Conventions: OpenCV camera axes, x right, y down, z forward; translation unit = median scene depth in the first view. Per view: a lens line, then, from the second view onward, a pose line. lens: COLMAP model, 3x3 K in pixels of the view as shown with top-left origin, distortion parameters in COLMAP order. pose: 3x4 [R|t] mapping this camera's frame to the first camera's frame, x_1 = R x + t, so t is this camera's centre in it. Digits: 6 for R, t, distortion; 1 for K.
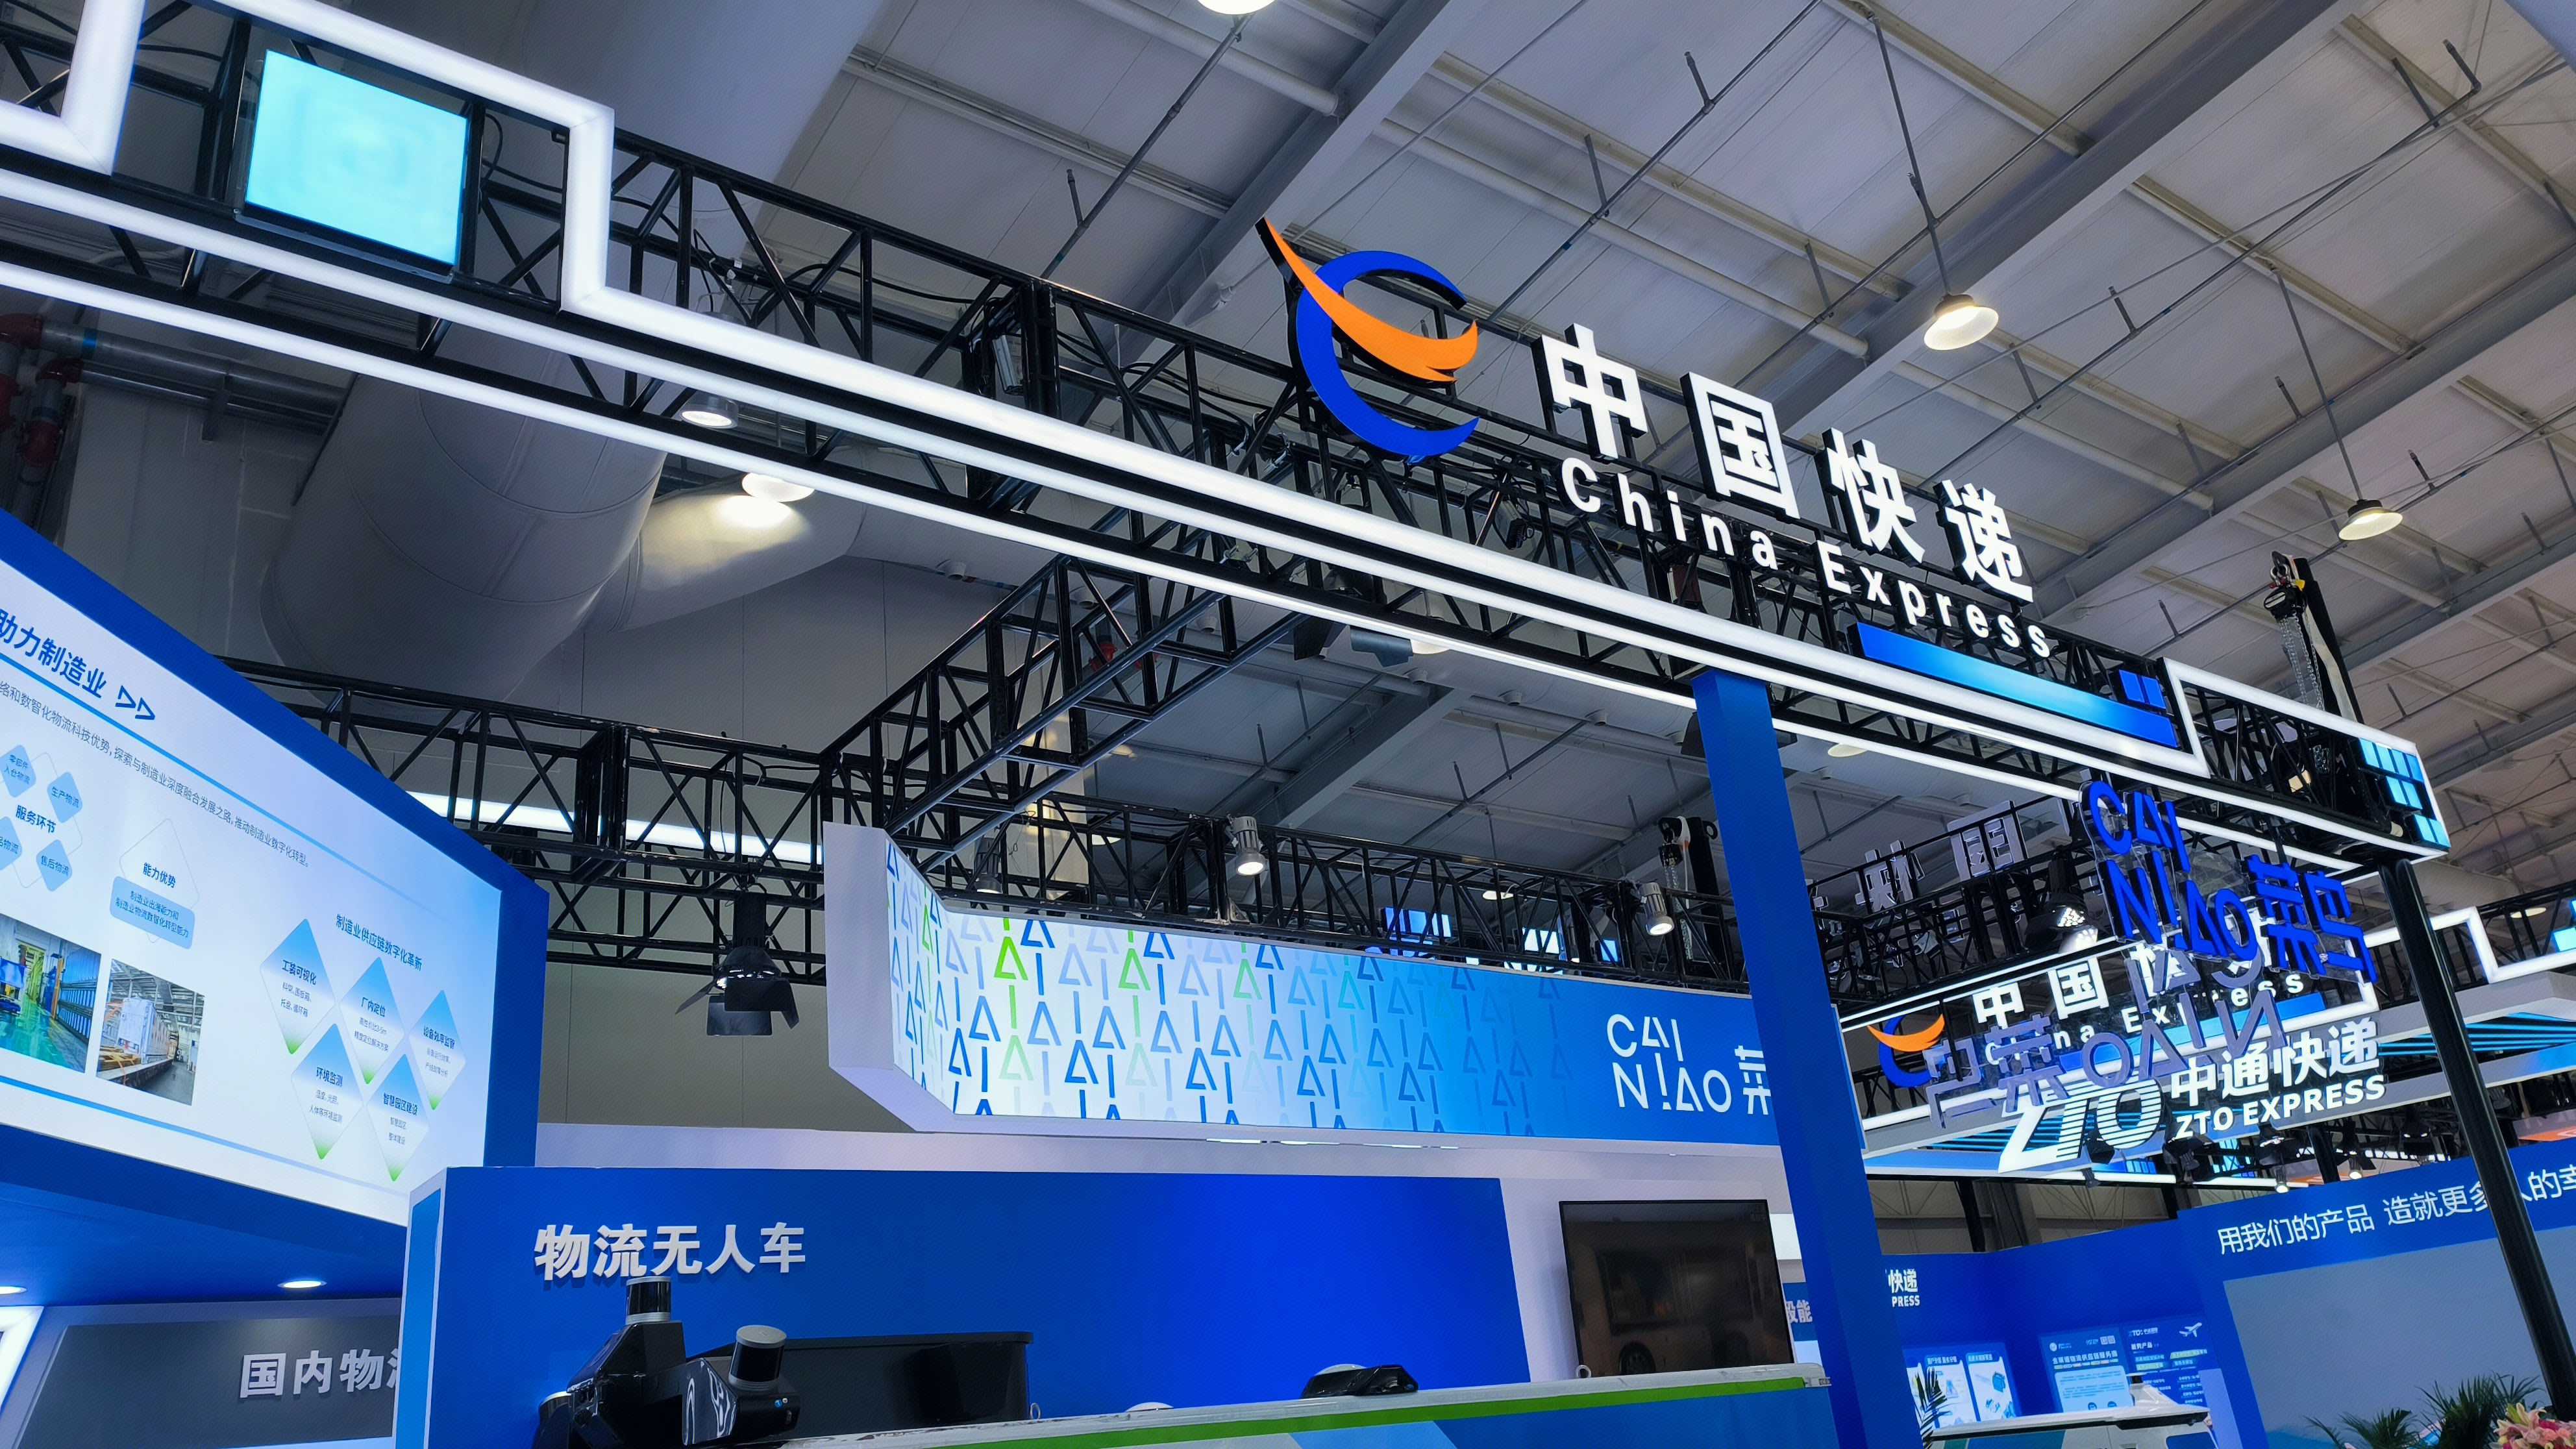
lens RADIAL K [[1852.5, 0, 1271.6], [0, 1852.5, 711.6], [0, 0, 1]] dist [0.034477, -0.040781]
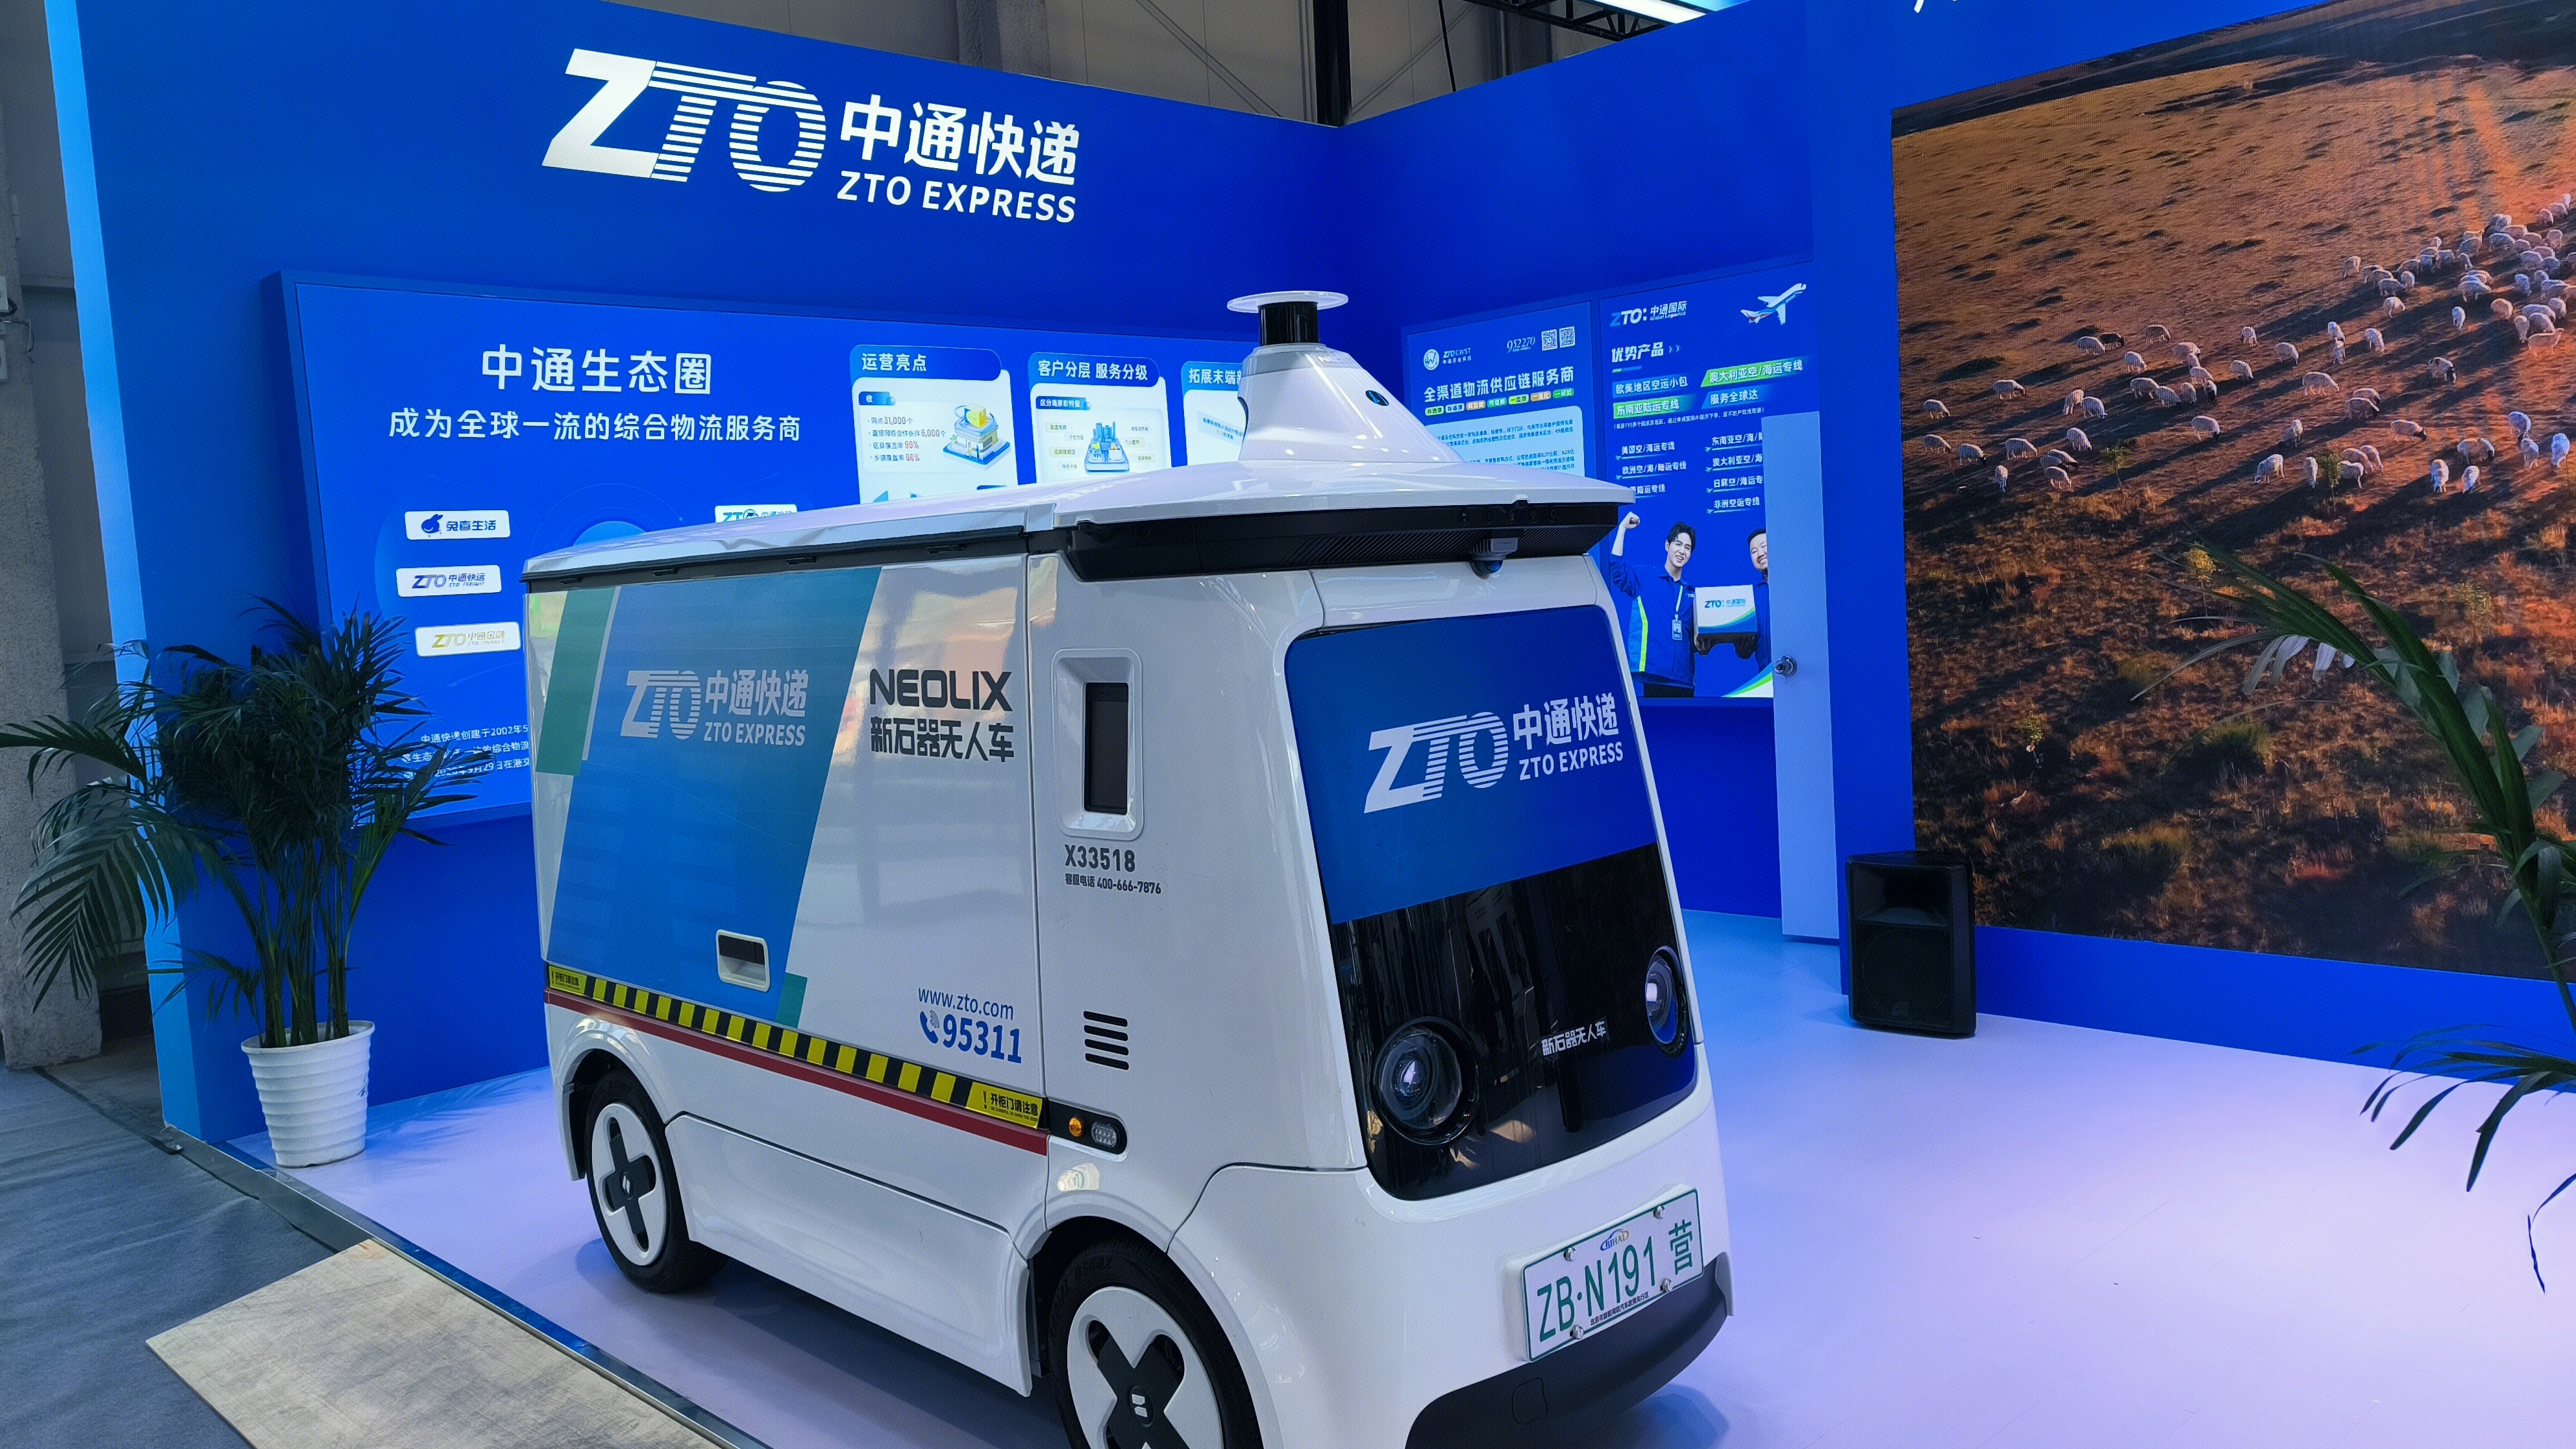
lens RADIAL K [[1852.5, 0, 1242.9], [0, 1852.5, 736.3], [0, 0, 1]] dist [0.034477, -0.040781]
pose [[0.993134, 0.030304, 0.112992, 0.365506], [-0.078489, 0.888812, 0.451501, 0.259155], [-0.086746, -0.457269, 0.885087, 0.681622]]
